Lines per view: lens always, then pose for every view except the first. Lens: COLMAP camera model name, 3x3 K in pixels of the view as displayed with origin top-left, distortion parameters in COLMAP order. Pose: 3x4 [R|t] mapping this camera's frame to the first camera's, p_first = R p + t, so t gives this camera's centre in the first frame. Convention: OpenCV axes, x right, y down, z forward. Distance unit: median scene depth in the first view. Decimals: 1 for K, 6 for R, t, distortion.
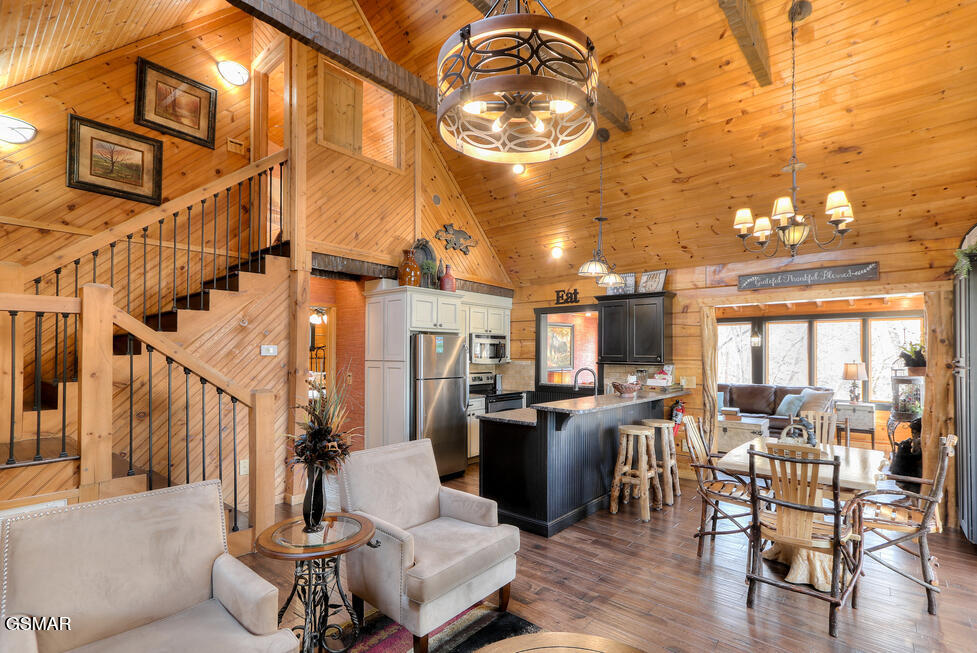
lens RADIAL K [[453.1, 0, 482.6], [0, 453.1, 354.5], [0, 0, 1]] dist [0.012178, -0.000425]
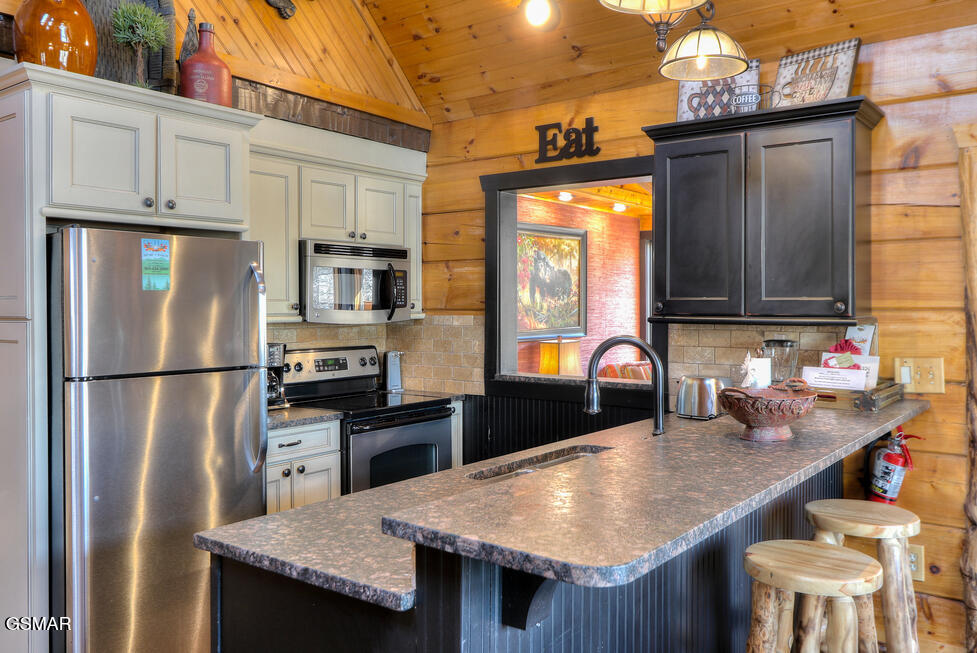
lens RADIAL K [[786.8, 0, 487.6], [0, 786.8, 316.4], [0, 0, 1]] dist [-0.003947, 0.004071]
pose [[0.997456, -0.006026, 0.071025, 0.074847], [0.005149, 0.999908, 0.012521, 0.006832], [-0.071094, -0.012123, 0.997396, 0.361818]]
